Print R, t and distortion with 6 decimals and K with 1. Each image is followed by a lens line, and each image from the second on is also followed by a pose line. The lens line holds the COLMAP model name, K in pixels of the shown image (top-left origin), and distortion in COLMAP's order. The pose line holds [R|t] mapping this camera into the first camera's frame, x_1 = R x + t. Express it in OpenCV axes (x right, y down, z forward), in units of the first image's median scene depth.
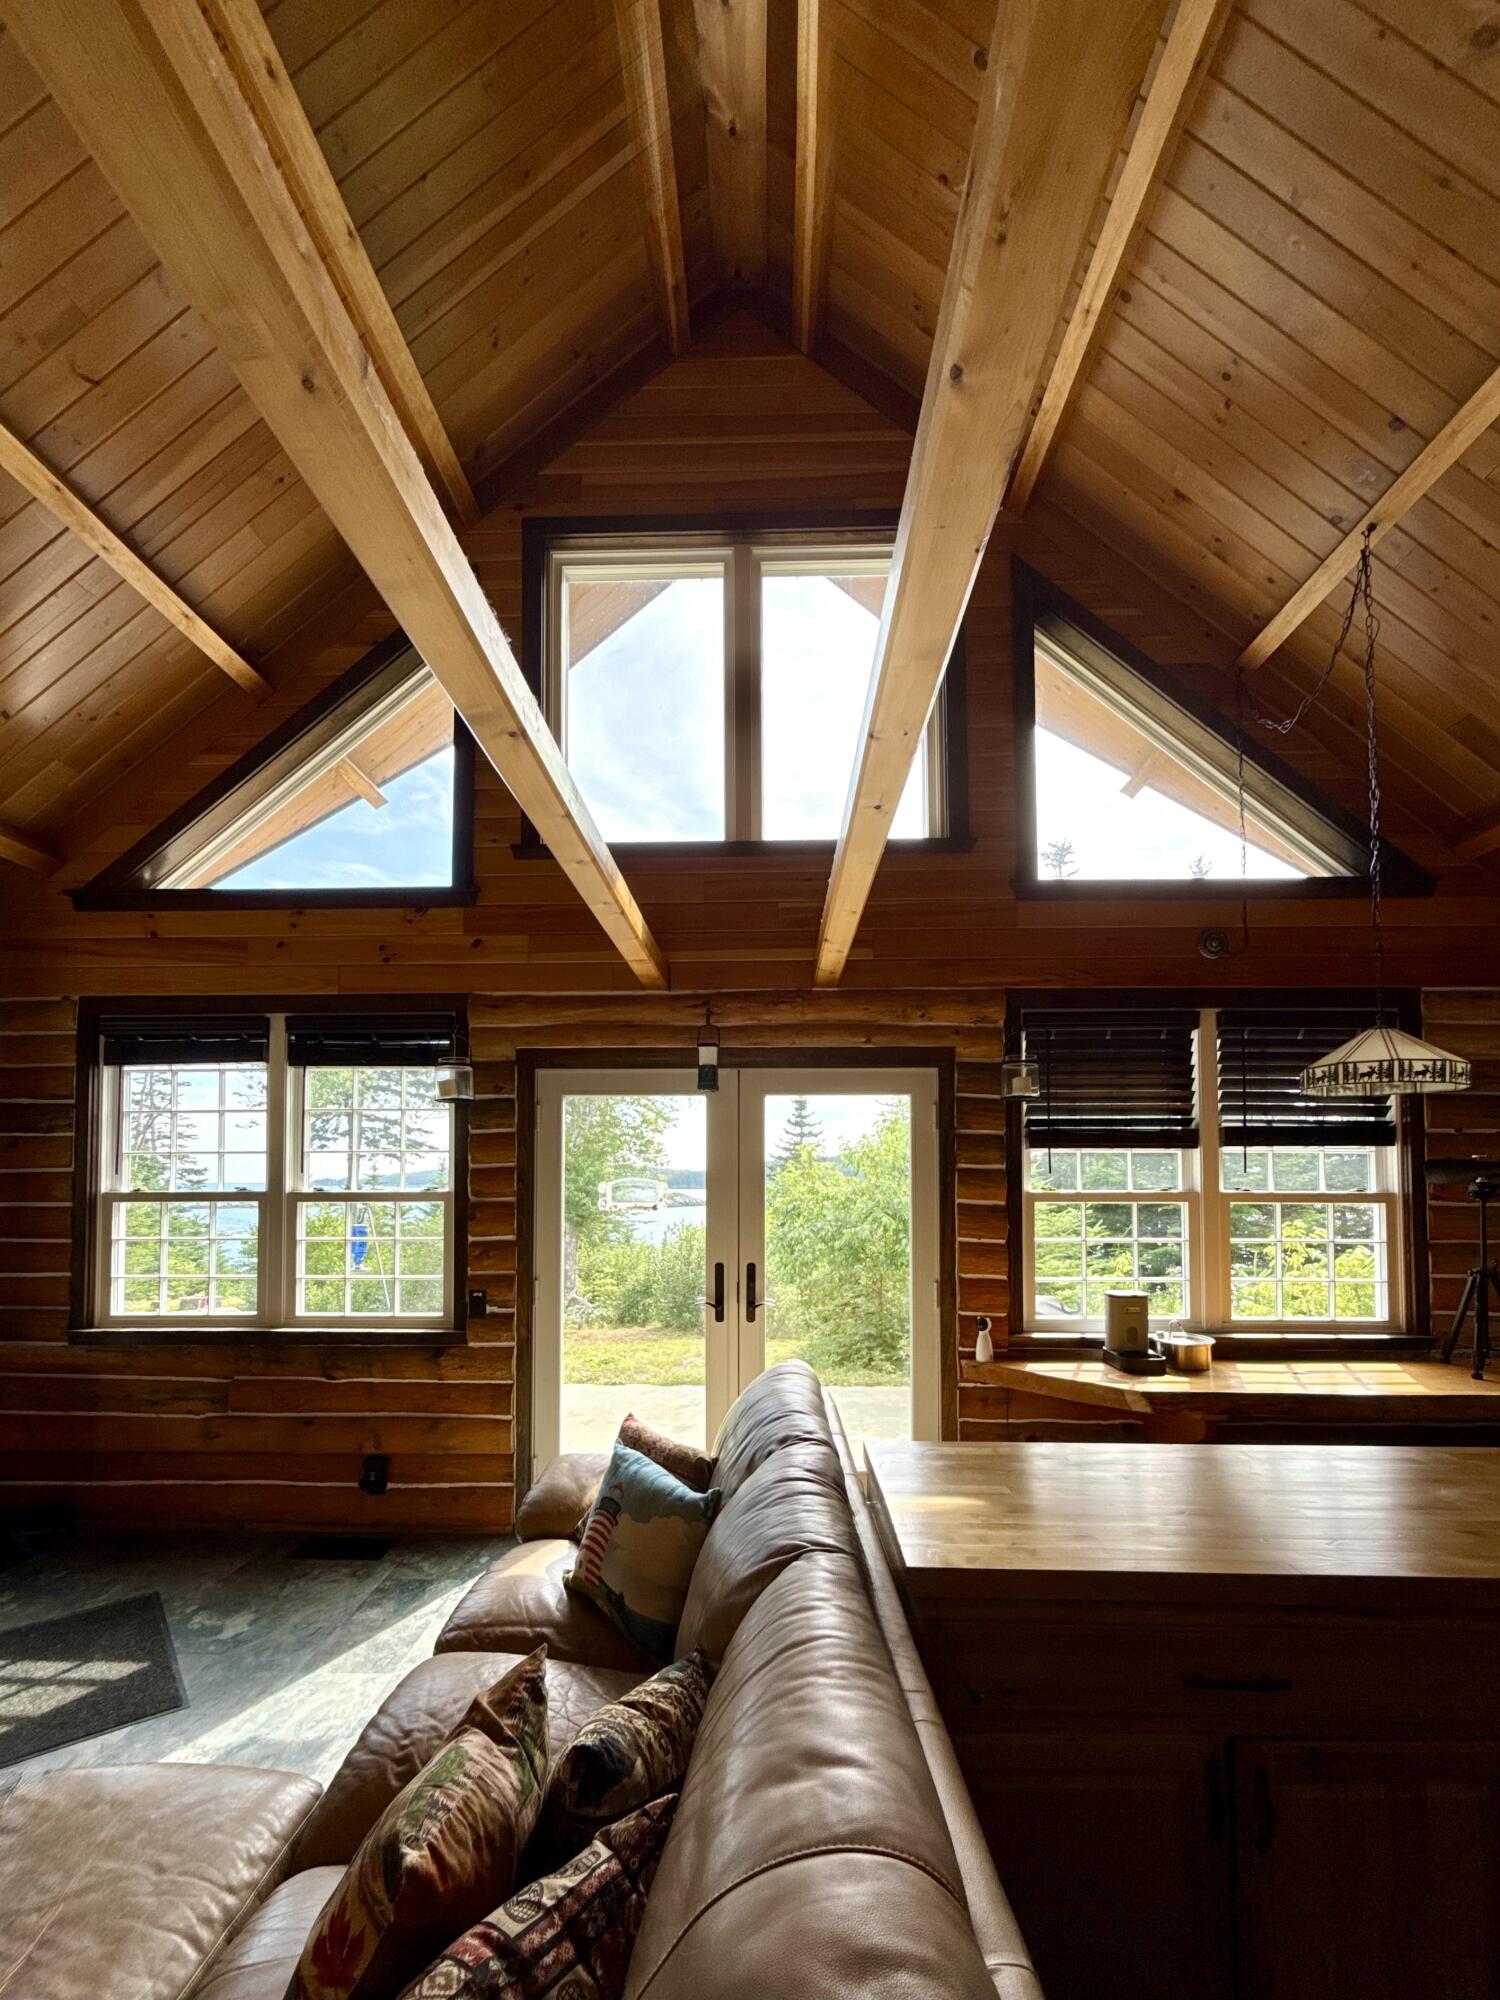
lens RADIAL K [[859.2, 0, 741.9], [0, 859.2, 1149.7], [0, 0, 1]] dist [-0.000592, 0.000191]
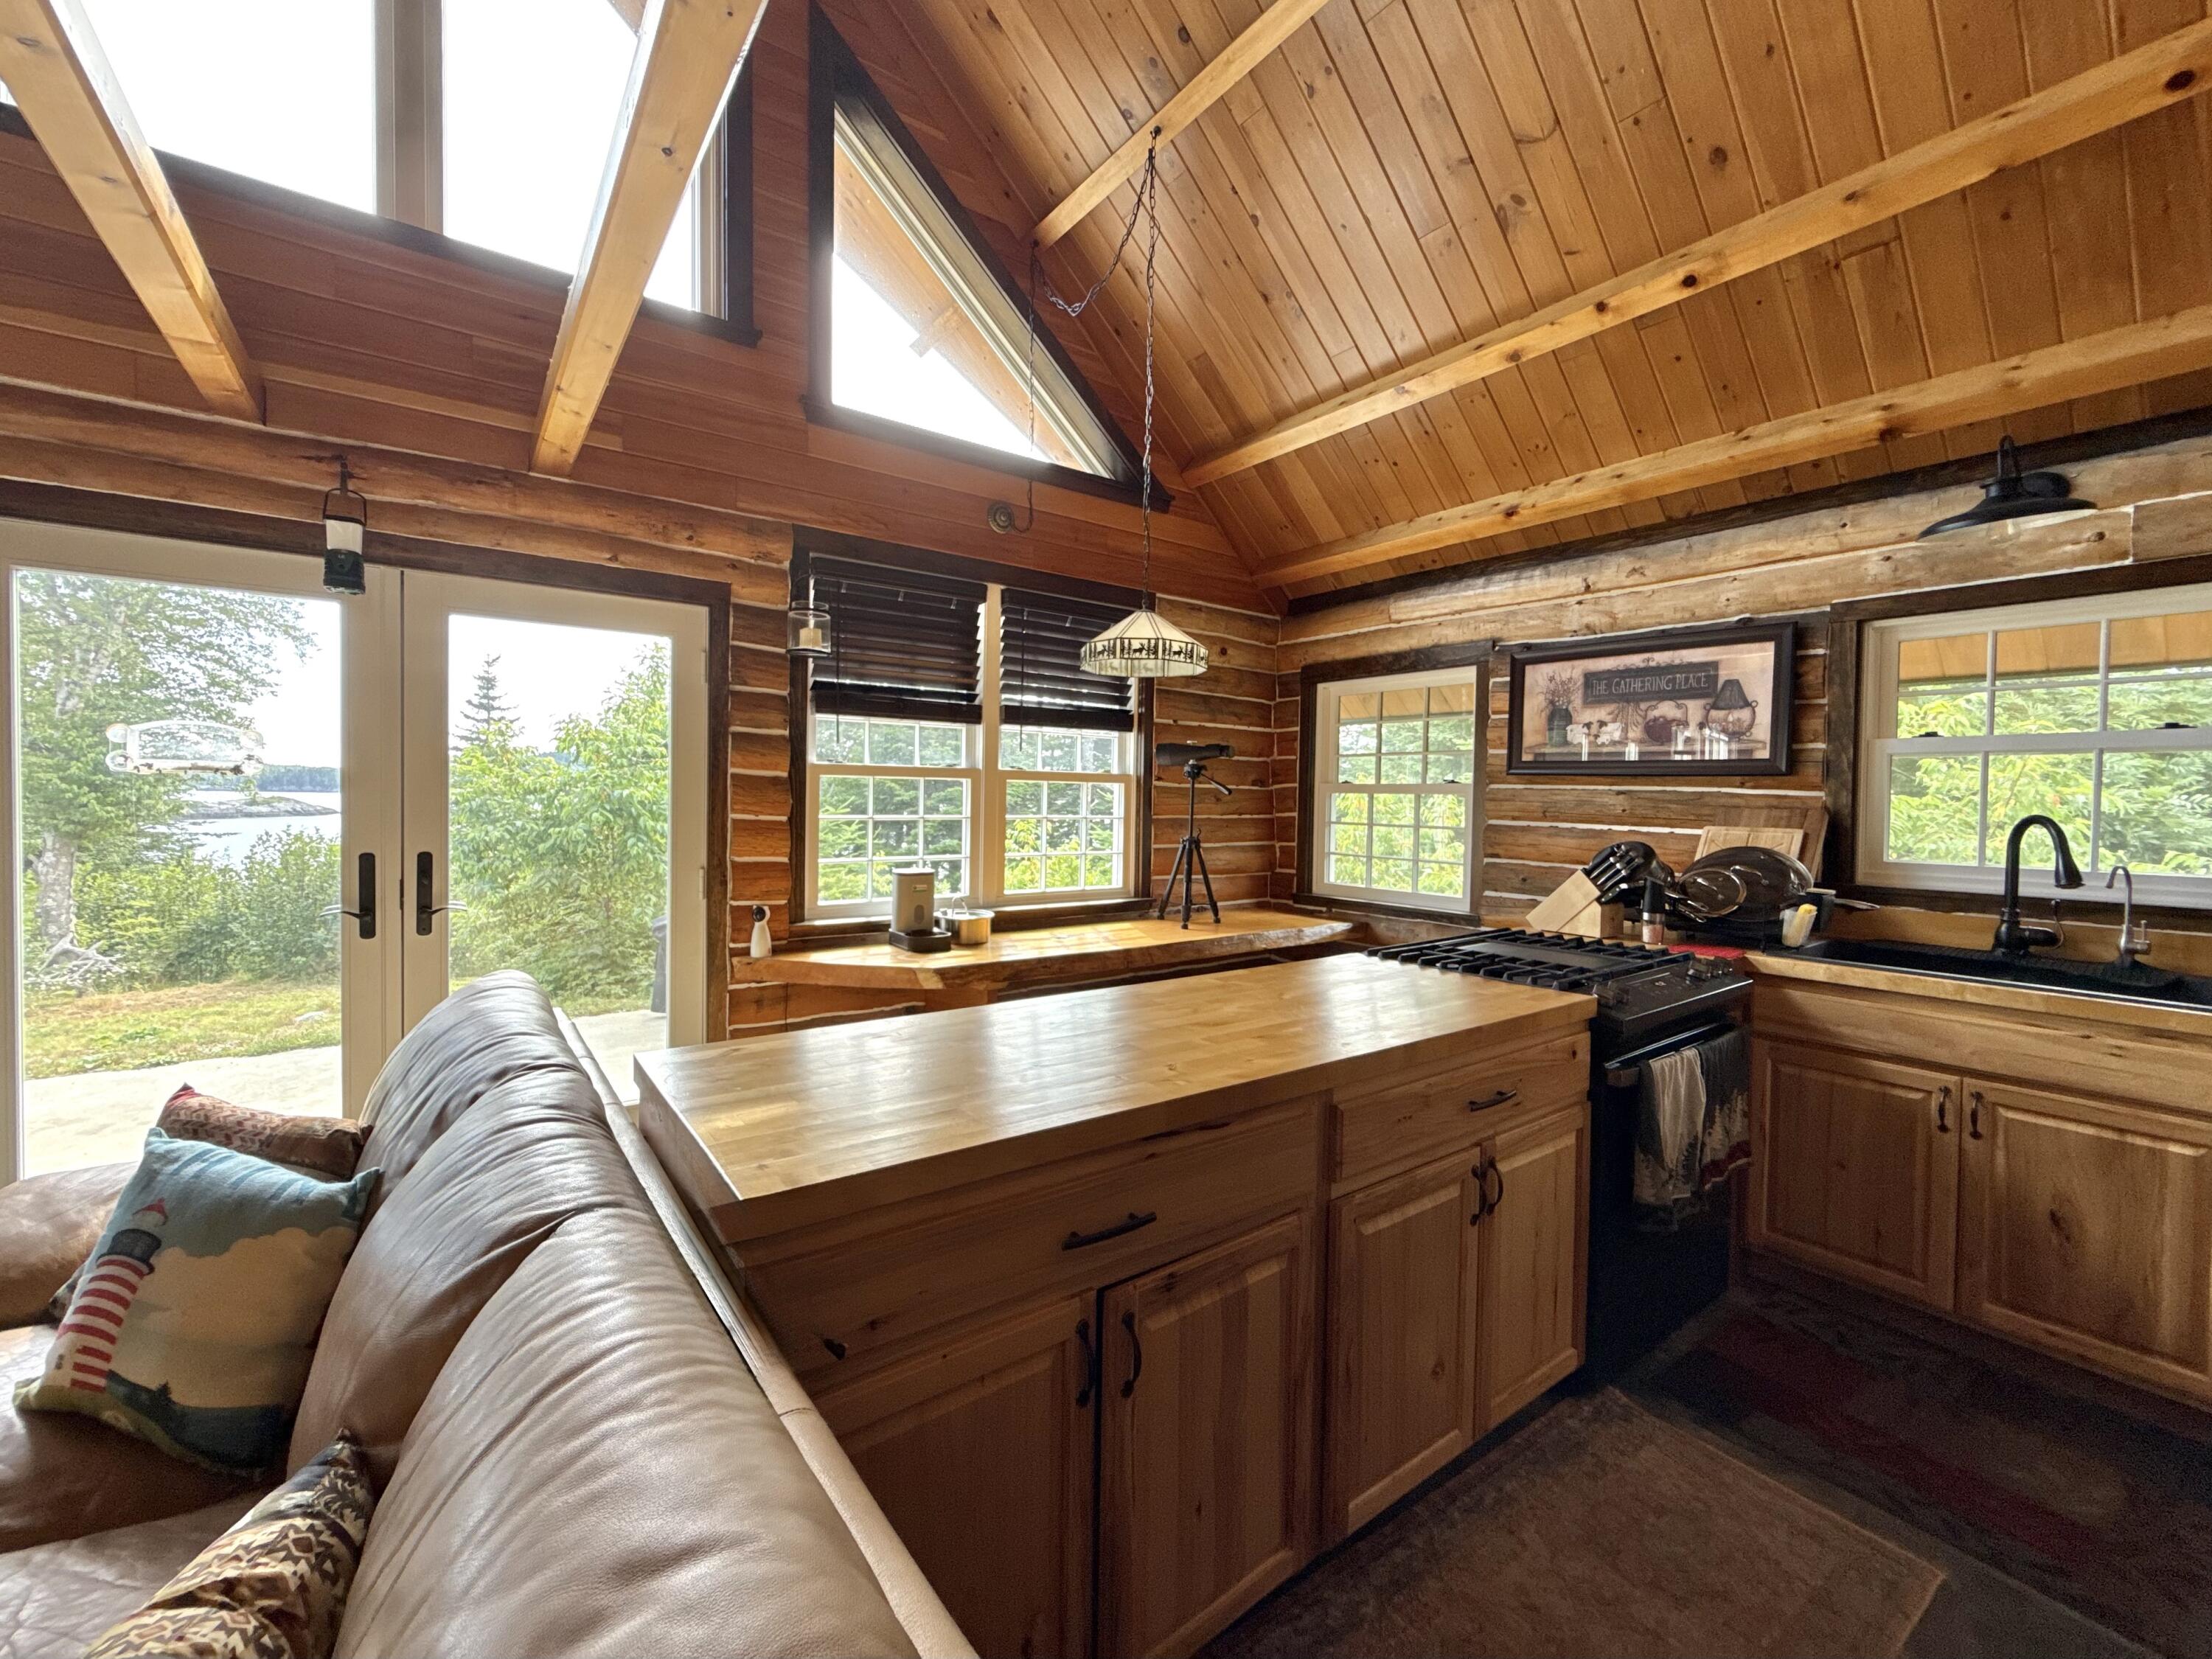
lens RADIAL K [[903.4, 0, 1078.1], [0, 903.4, 815.6], [0, 0, 1]] dist [0.001524, 0.000215]
pose [[0.797084, -0.001026, 0.603868, -0.009821], [-0.038877, 0.997837, 0.053013, 0.043144], [-0.602616, -0.065732, 0.795320, 0.094145]]
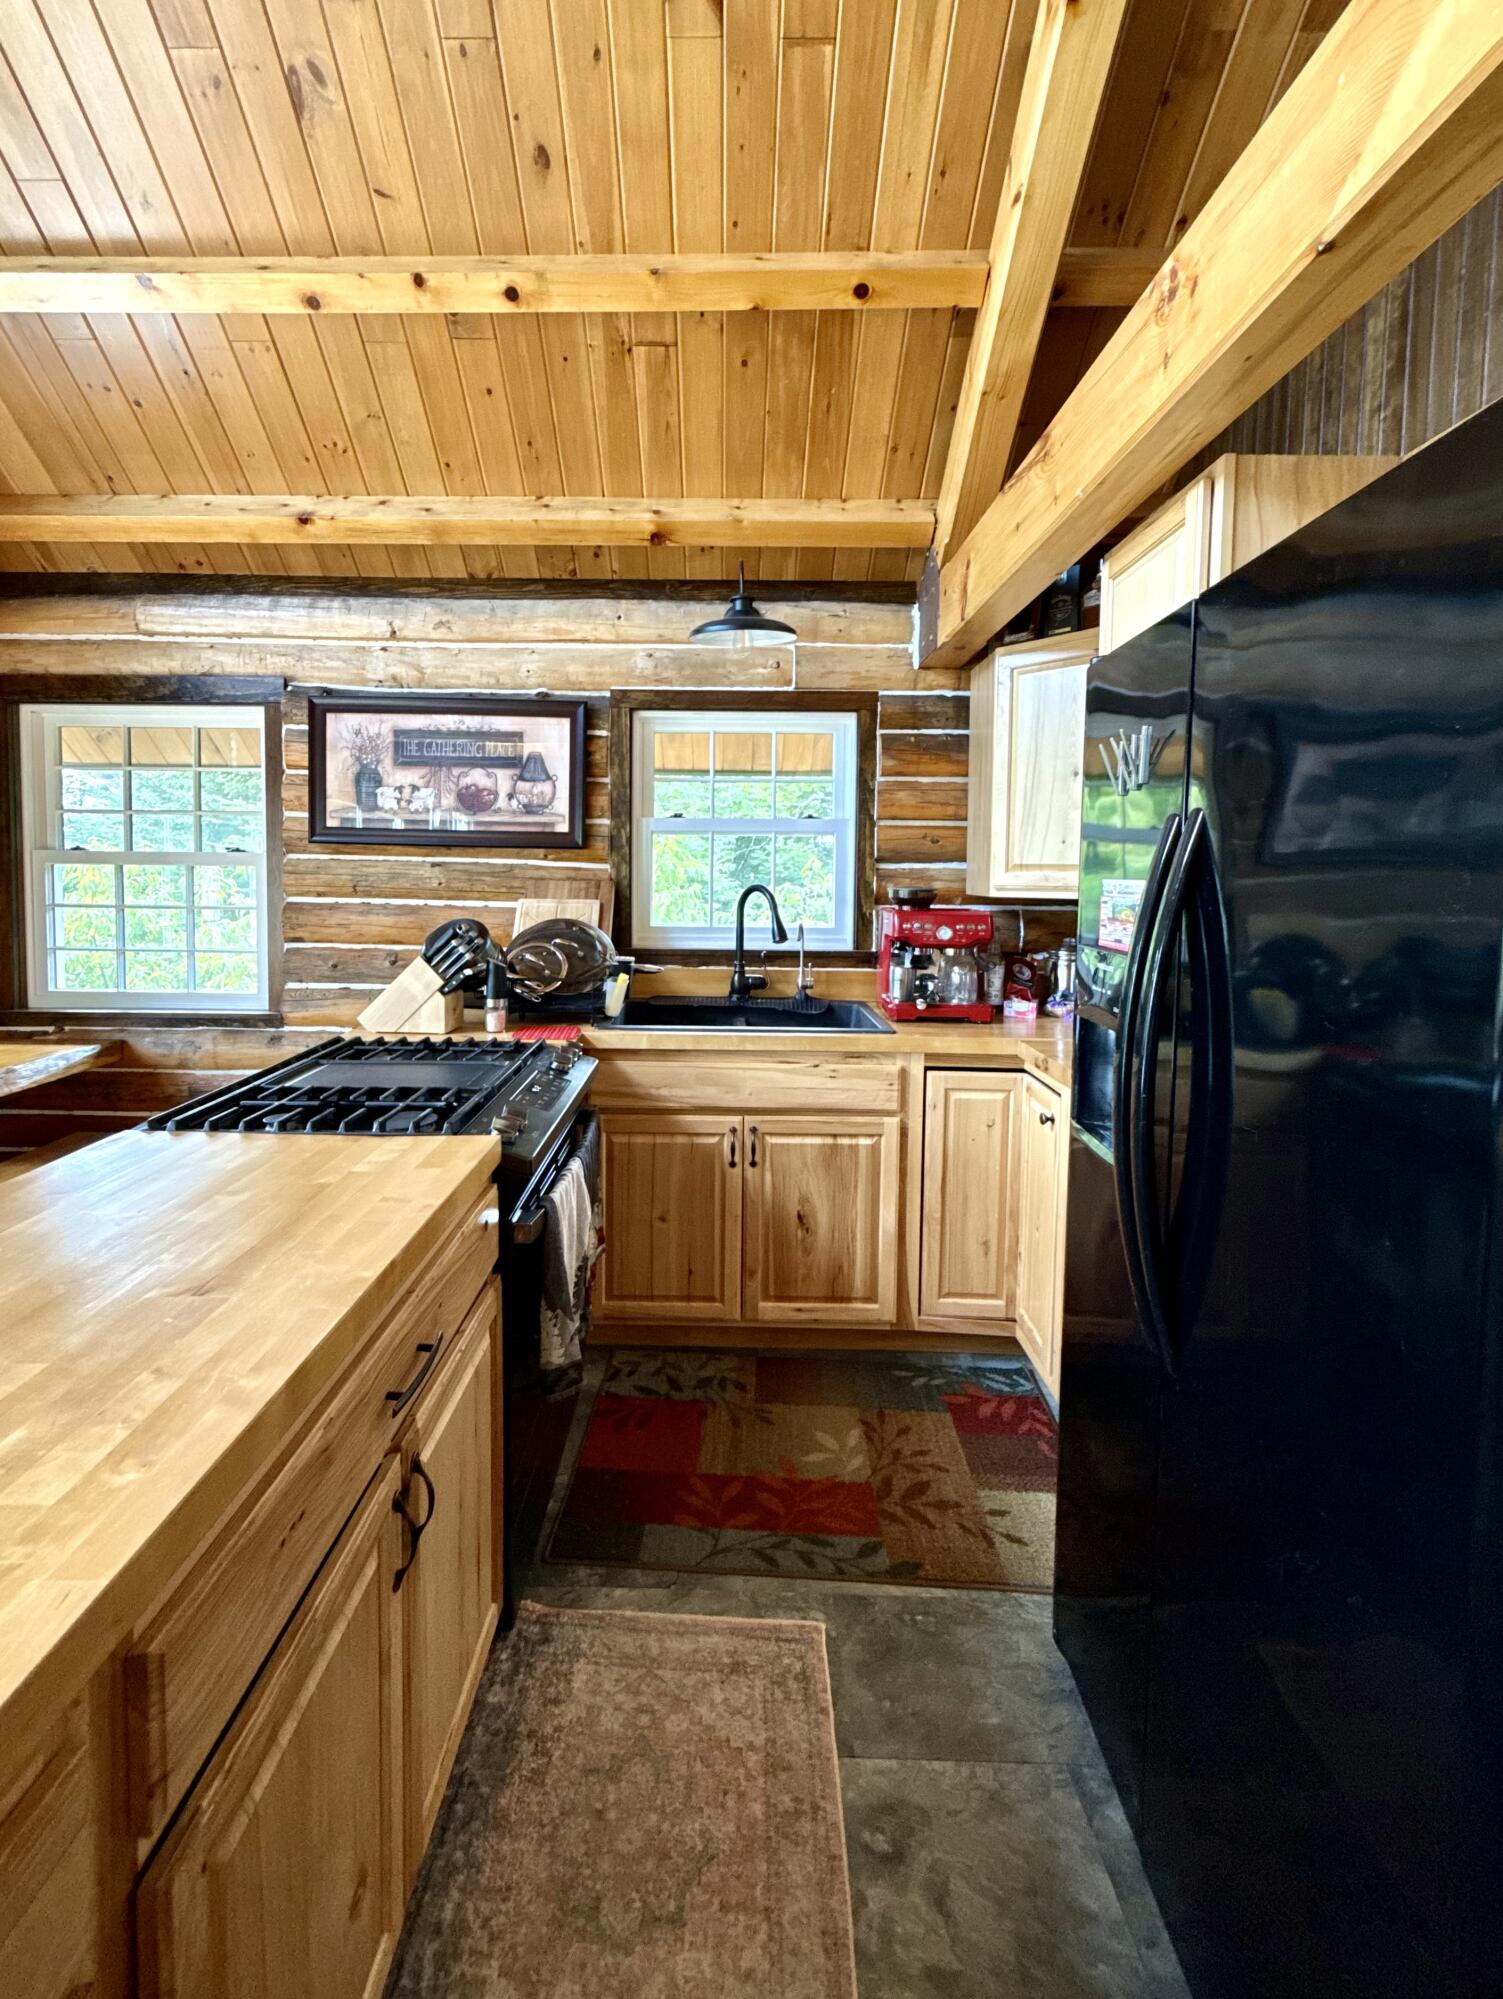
lens RADIAL K [[855.0, 0, 713.9], [0, 855.0, 919.6], [0, 0, 1]] dist [0.000303, -0.000140]
pose [[-0.011651, -0.051129, 0.998624, 0.178088], [-0.049663, 0.997489, 0.050491, 0.045166], [-0.998698, -0.049006, -0.014160, 0.243160]]
